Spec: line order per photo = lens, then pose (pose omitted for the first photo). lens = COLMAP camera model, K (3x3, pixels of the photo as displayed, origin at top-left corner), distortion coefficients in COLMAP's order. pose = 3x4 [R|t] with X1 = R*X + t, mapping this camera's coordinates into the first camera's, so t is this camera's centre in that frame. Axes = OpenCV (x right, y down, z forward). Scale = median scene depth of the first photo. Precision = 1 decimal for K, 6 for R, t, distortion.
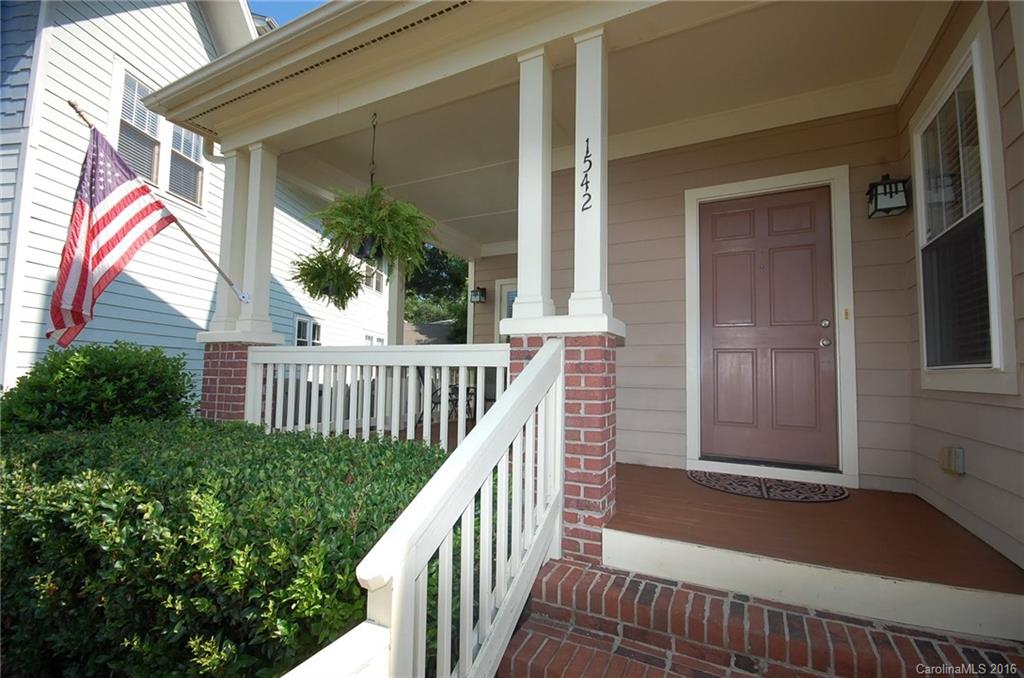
lens RADIAL K [[450.3, 0, 512.0], [0, 450.3, 339.0], [0, 0, 1]] dist [0.018044, -0.014693]
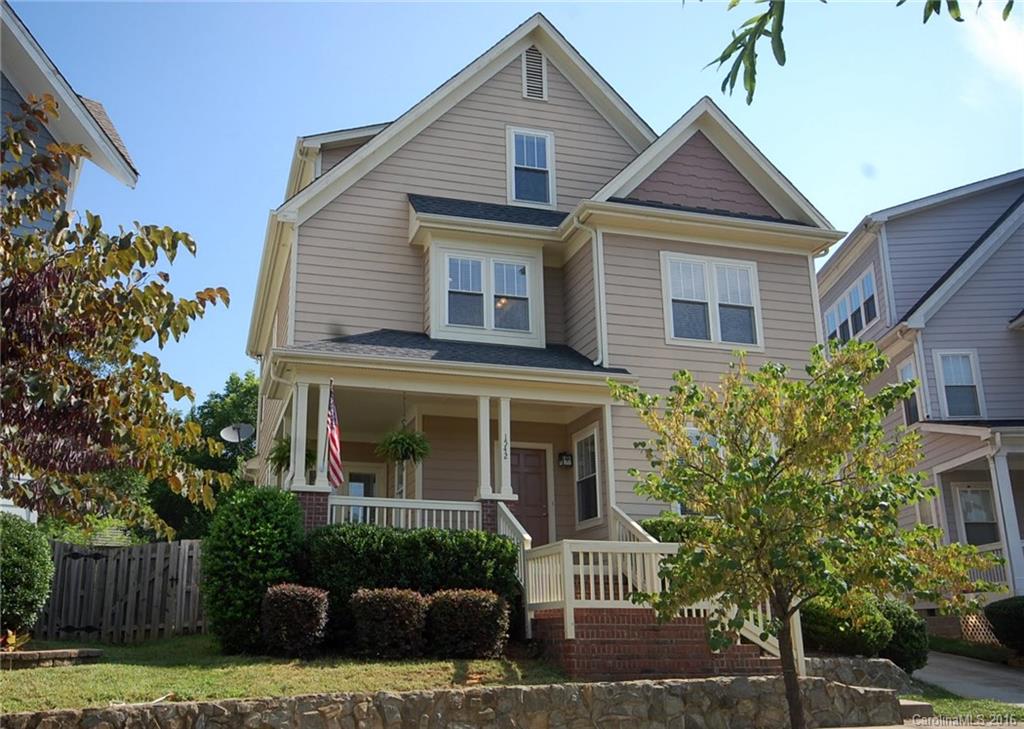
lens RADIAL K [[988.4, 0, 512.0], [0, 988.4, 364.5], [0, 0, 1]] dist [0.007674, 0.022179]
pose [[0.702683, 0.179164, 0.688576, -2.000512], [-0.032927, 0.974928, -0.220070, 0.246193], [-0.710741, 0.131966, 0.690965, -1.643679]]
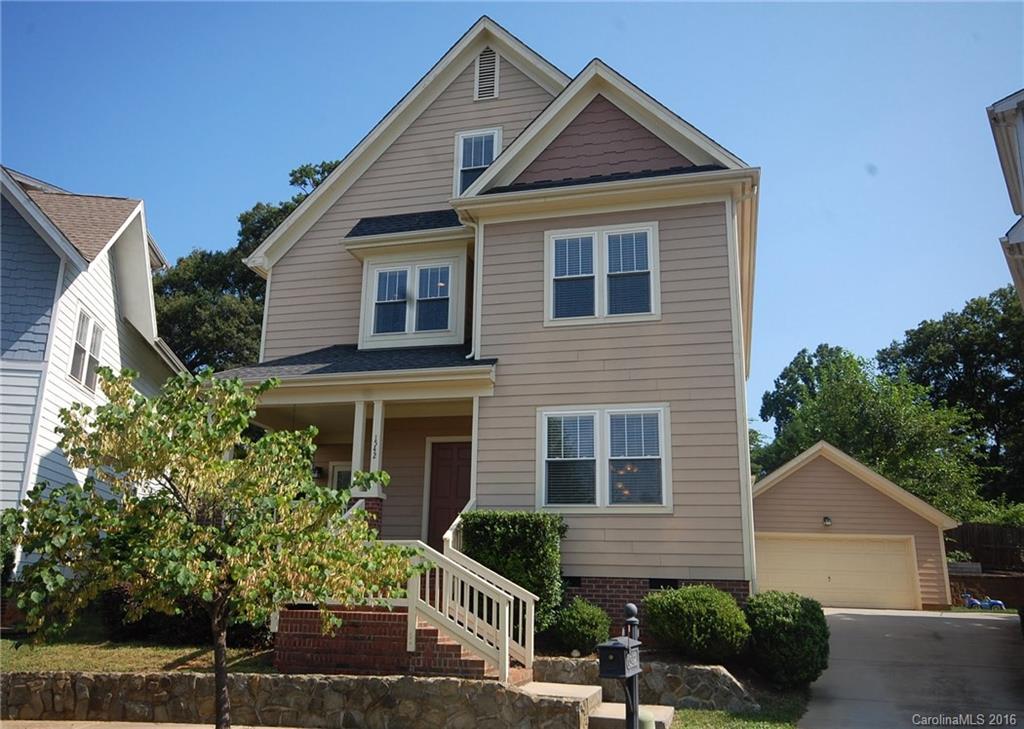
lens RADIAL K [[992.1, 0, 513.1], [0, 992.1, 304.1], [0, 0, 1]] dist [0.004816, 0.038079]
pose [[0.978679, 0.069933, 0.193122, -0.140362], [-0.024091, 0.972845, -0.230201, 0.112251], [-0.203976, 0.220640, 0.953788, -2.793517]]
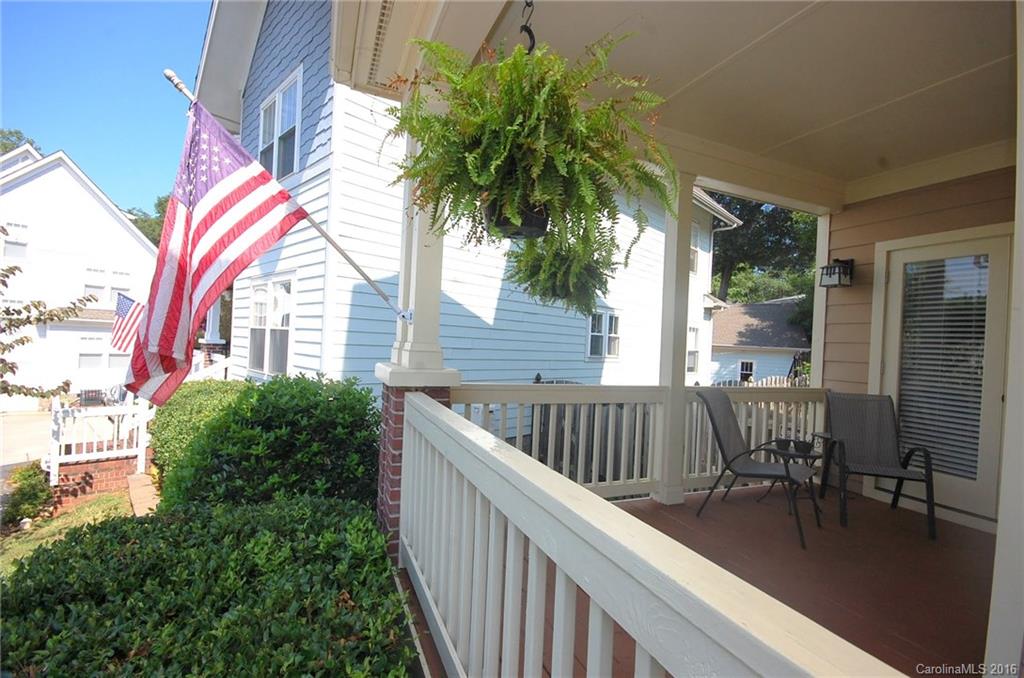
lens RADIAL K [[466.4, 0, 512.0], [0, 466.4, 339.0], [0, 0, 1]] dist [-0.001512, -0.000111]
pose [[0.774549, 0.017930, -0.632260, -0.024350], [0.009167, 0.999175, 0.039565, -0.053799], [0.632448, -0.036441, 0.773745, 0.366855]]
